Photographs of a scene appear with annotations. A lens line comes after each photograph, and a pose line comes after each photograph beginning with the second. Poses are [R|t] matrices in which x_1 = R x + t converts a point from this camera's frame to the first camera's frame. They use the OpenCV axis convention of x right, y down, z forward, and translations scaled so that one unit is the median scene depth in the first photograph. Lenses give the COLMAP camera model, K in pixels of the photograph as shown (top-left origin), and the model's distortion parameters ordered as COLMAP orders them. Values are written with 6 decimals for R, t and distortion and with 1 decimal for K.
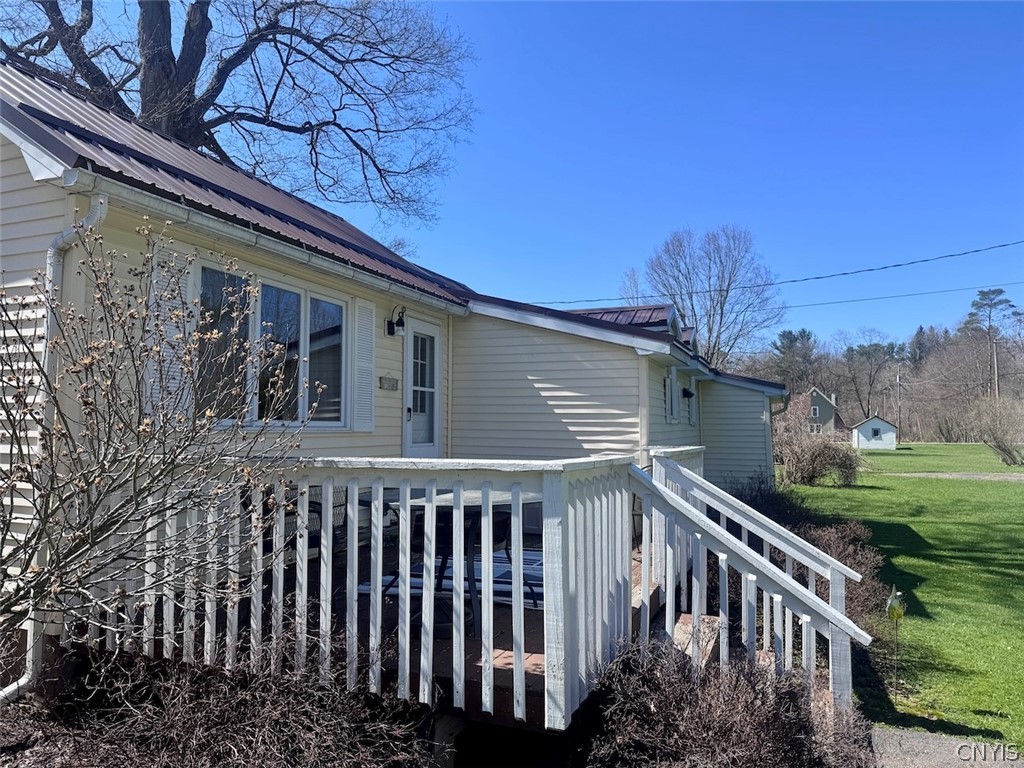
lens RADIAL K [[709.7, 0, 512.0], [0, 709.7, 384.0], [0, 0, 1]] dist [0.084609, -0.116889]
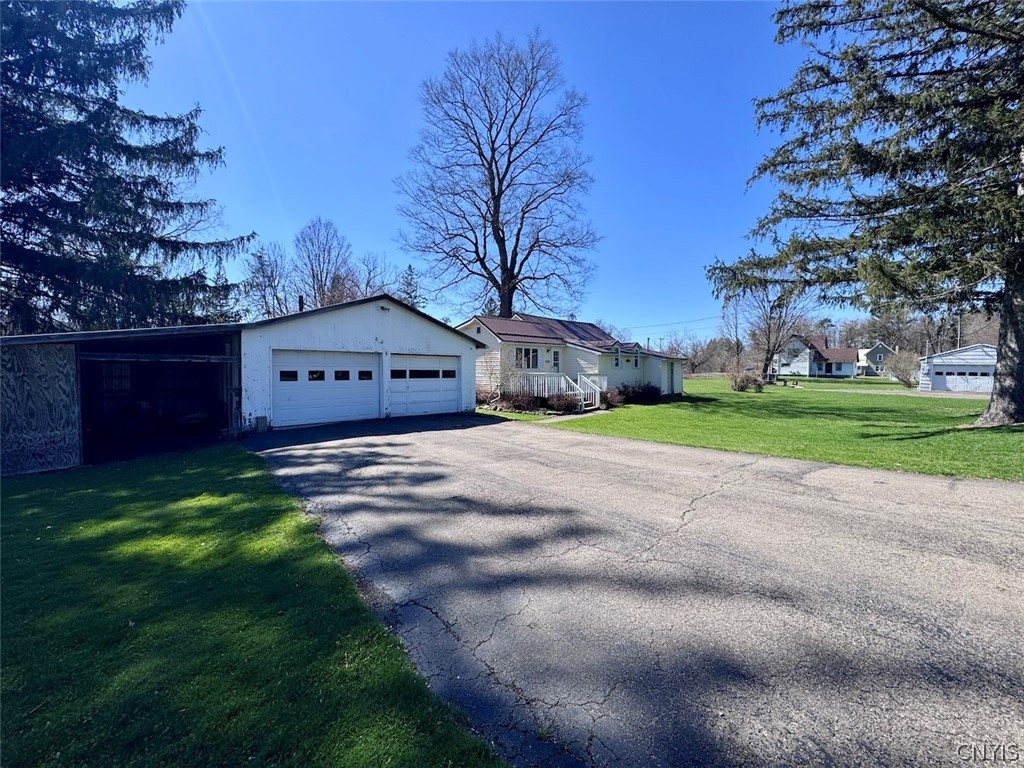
lens RADIAL K [[410.3, 0, 509.9], [0, 410.3, 369.0], [0, 0, 1]] dist [0.000269, 0.000099]
pose [[0.907046, -0.001209, -0.421029, 0.775907], [0.028079, 0.997943, 0.057626, -0.115385], [0.420093, -0.064092, 0.905215, -1.720446]]
